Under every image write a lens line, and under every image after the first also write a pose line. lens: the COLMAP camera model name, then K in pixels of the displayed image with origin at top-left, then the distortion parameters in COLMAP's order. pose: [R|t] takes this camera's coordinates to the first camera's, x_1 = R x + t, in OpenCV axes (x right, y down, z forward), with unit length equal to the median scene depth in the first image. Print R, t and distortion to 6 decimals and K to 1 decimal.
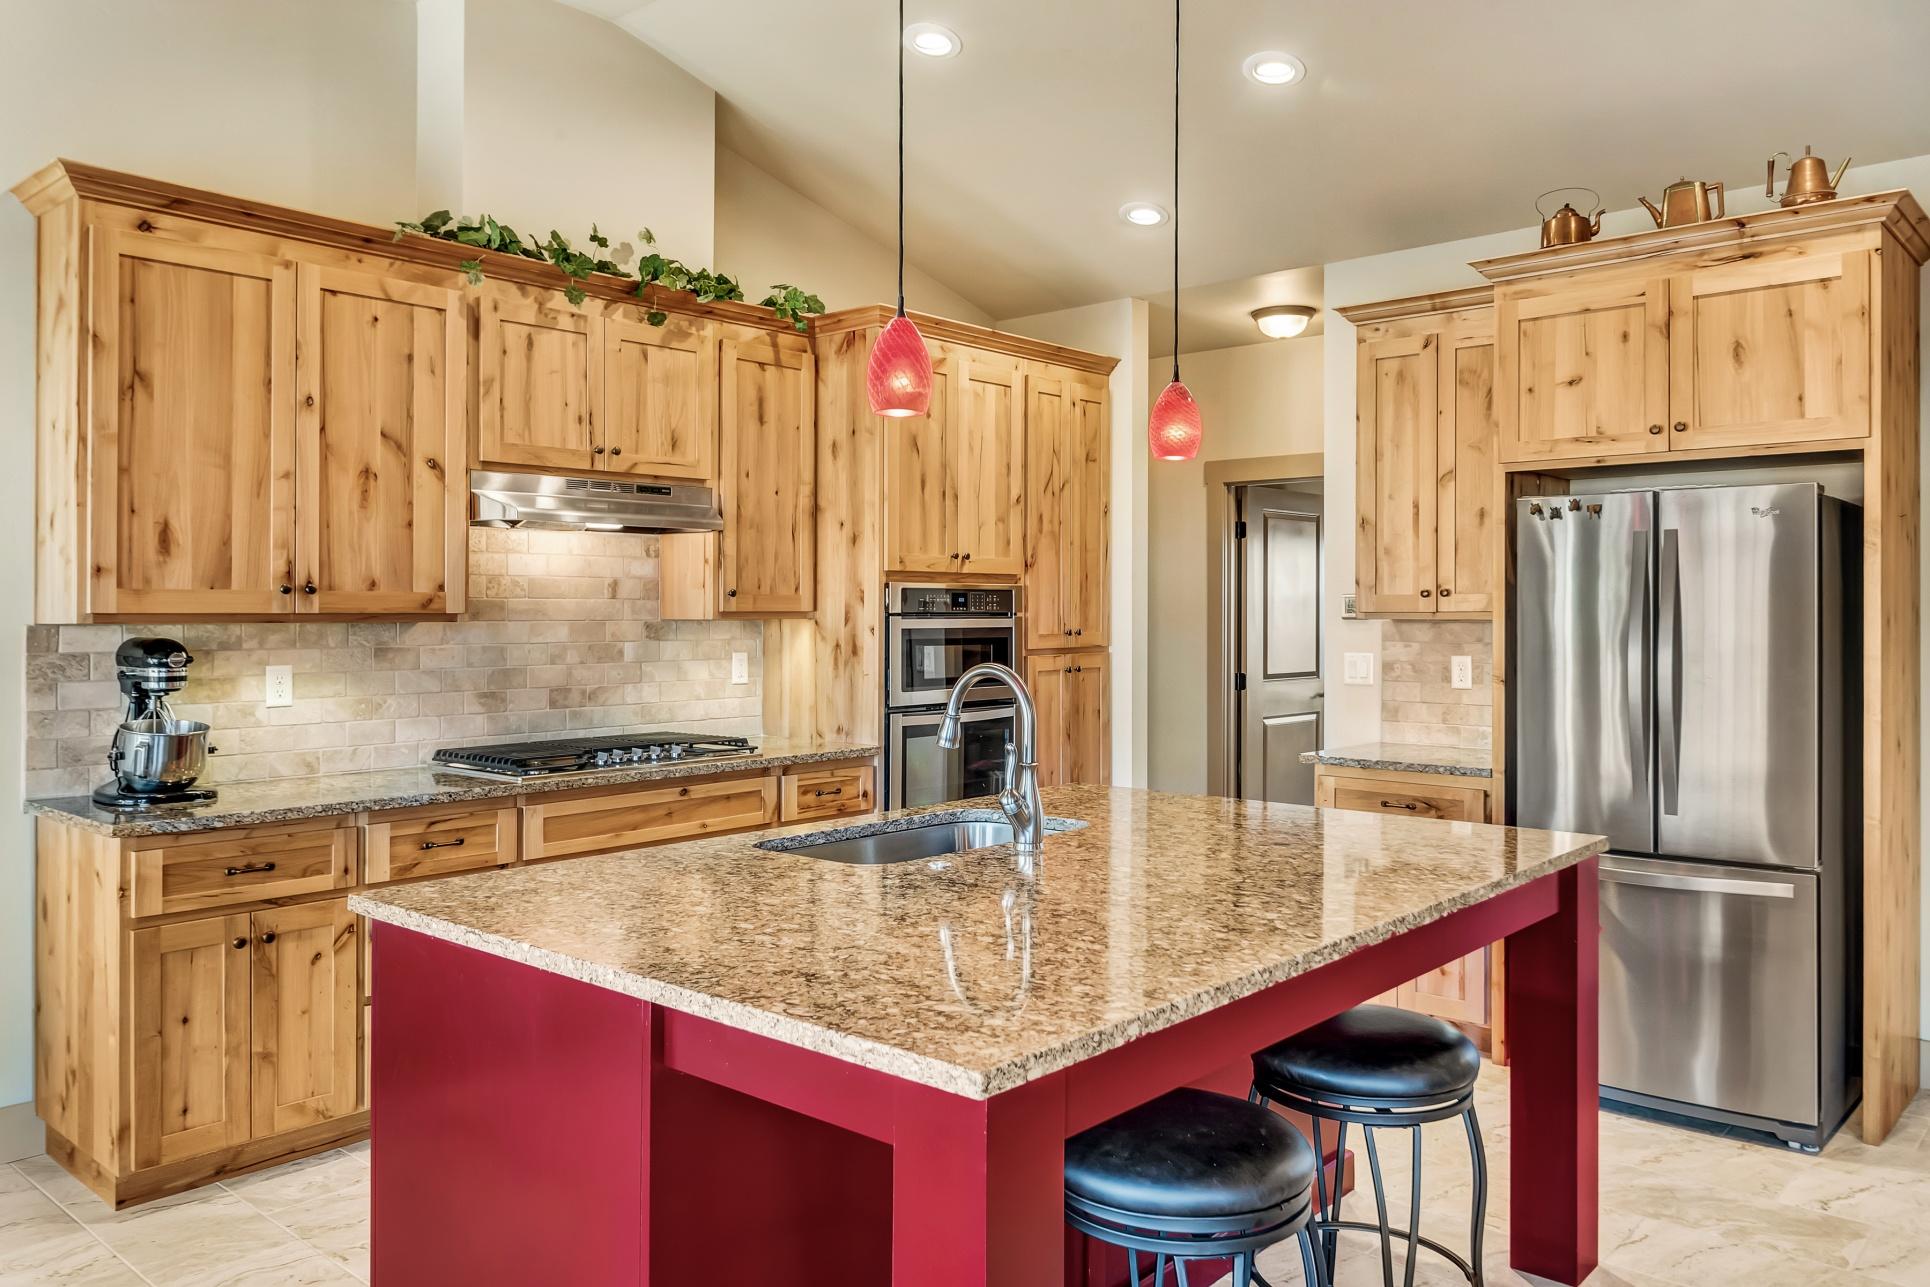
lens RADIAL K [[1424.9, 0, 963.7], [0, 1424.9, 623.2], [0, 0, 1]] dist [0.005164, 0.001761]
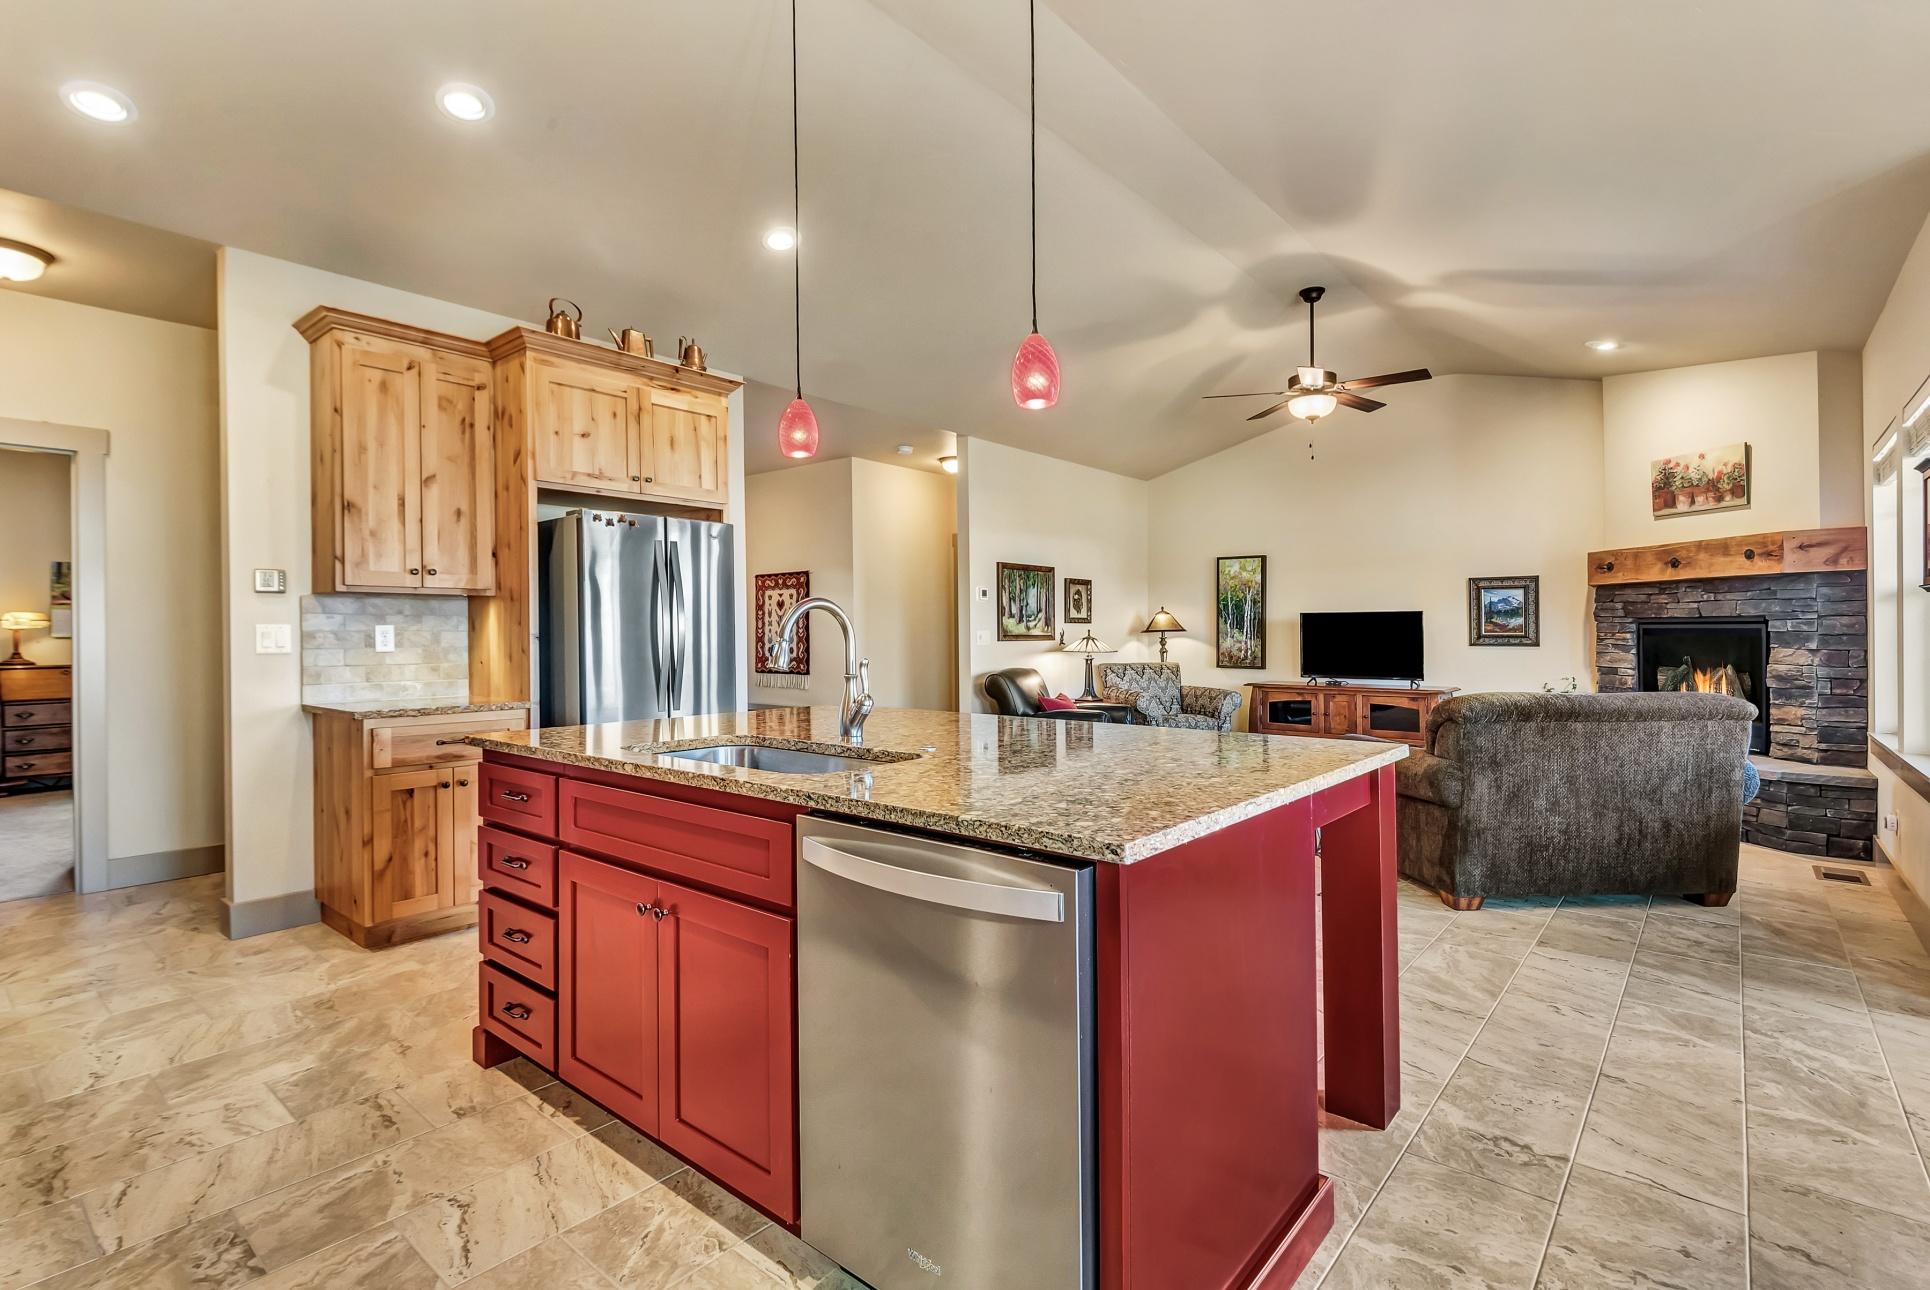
lens RADIAL K [[898.4, 0, 960.4], [0, 898.4, 636.3], [0, 0, 1]] dist [0.005336, 0.000445]
pose [[-0.032678, -0.004367, 0.999456, -0.477444], [0.012657, 0.999908, 0.004783, 0.038052], [-0.999386, 0.012807, -0.032619, 0.577263]]
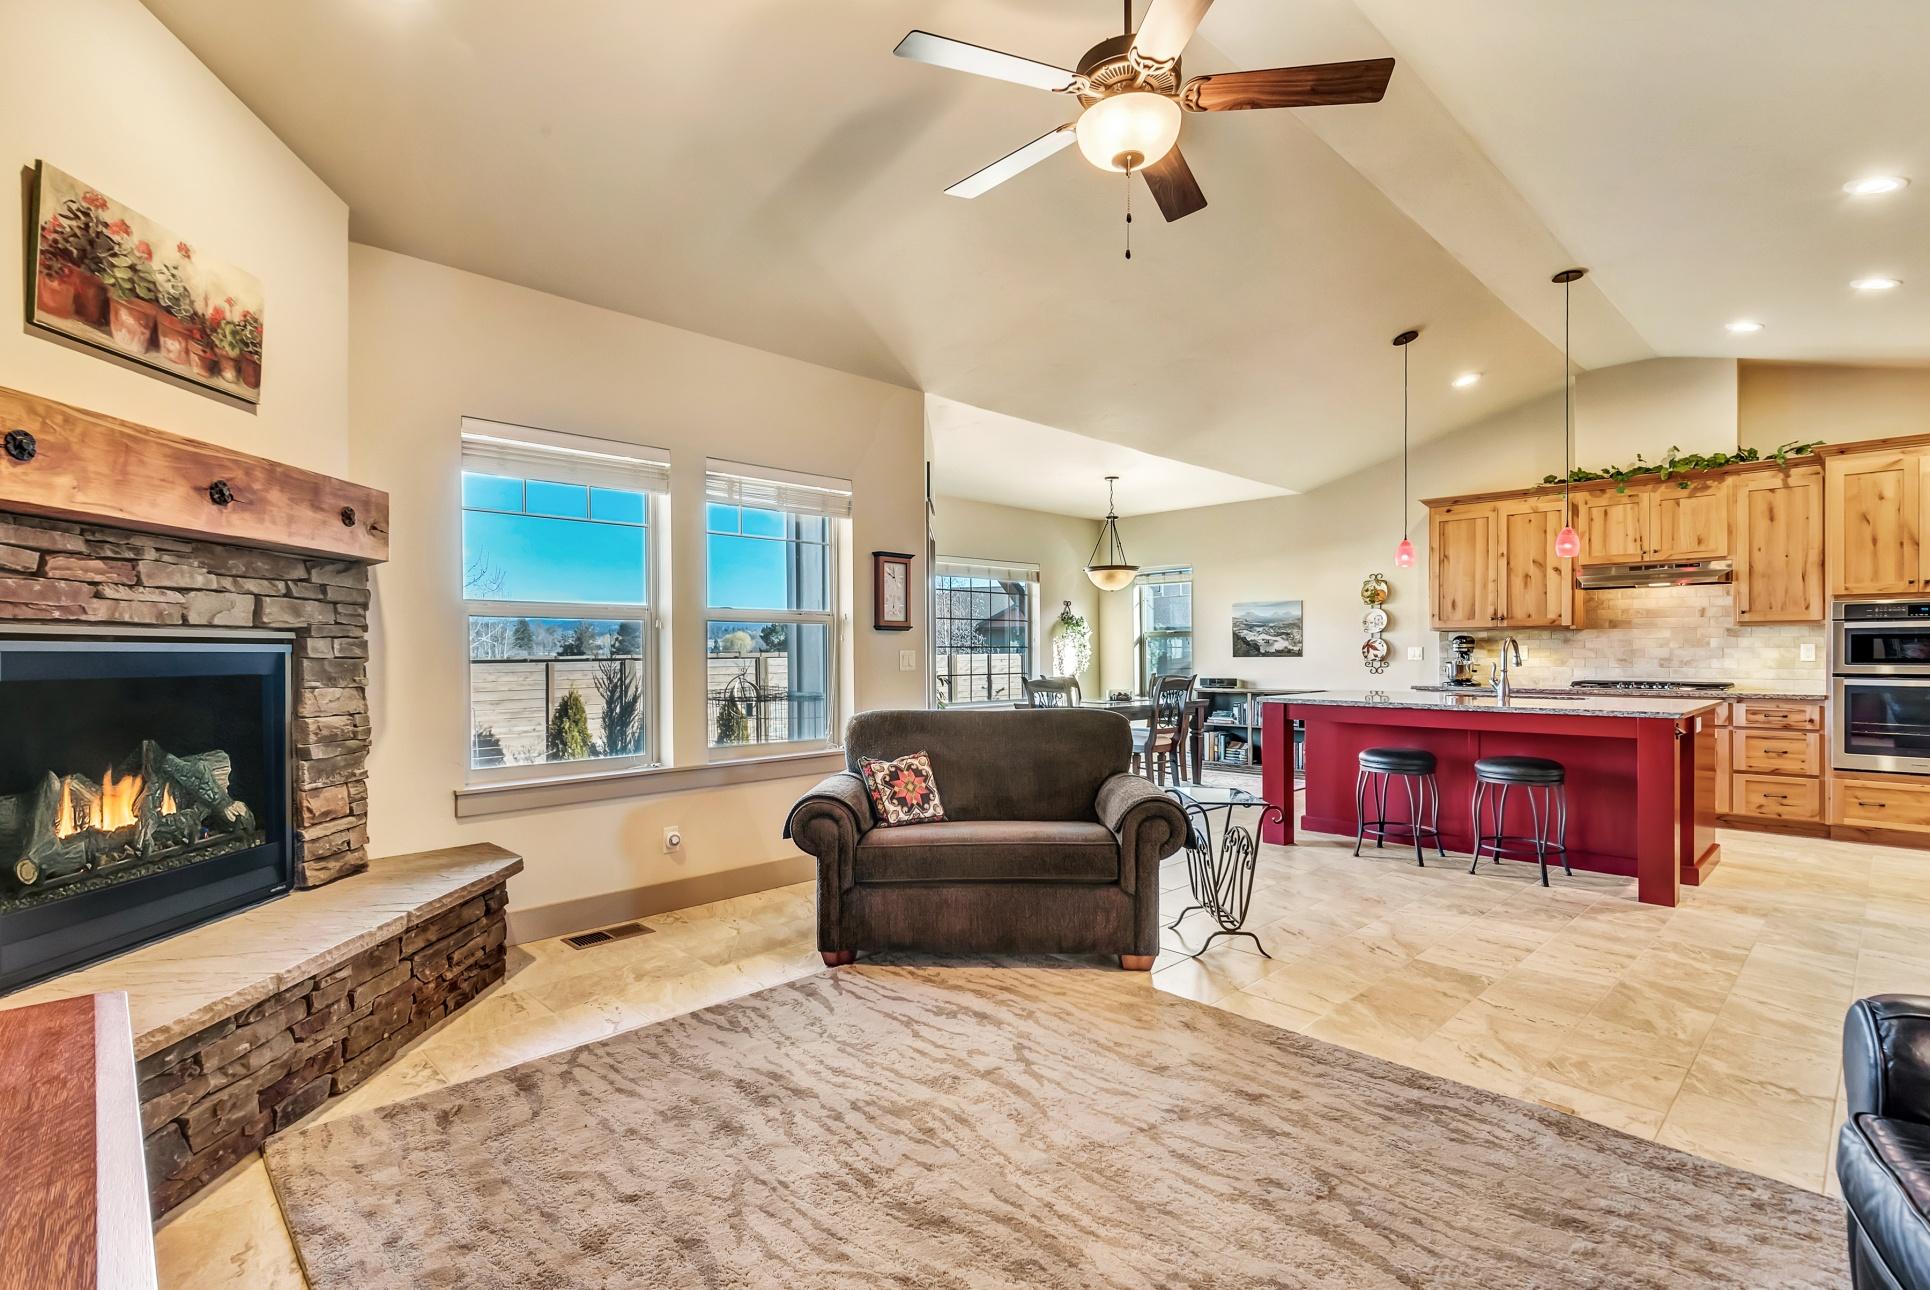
lens RADIAL K [[898.4, 0, 962.3], [0, 898.4, 651.4], [0, 0, 1]] dist [0.005336, 0.000445]
pose [[-0.076492, -0.000542, -0.997070, 1.190268], [-0.007324, 0.999973, 0.000018, 0.042356], [0.997043, 0.007304, -0.076494, 0.024689]]
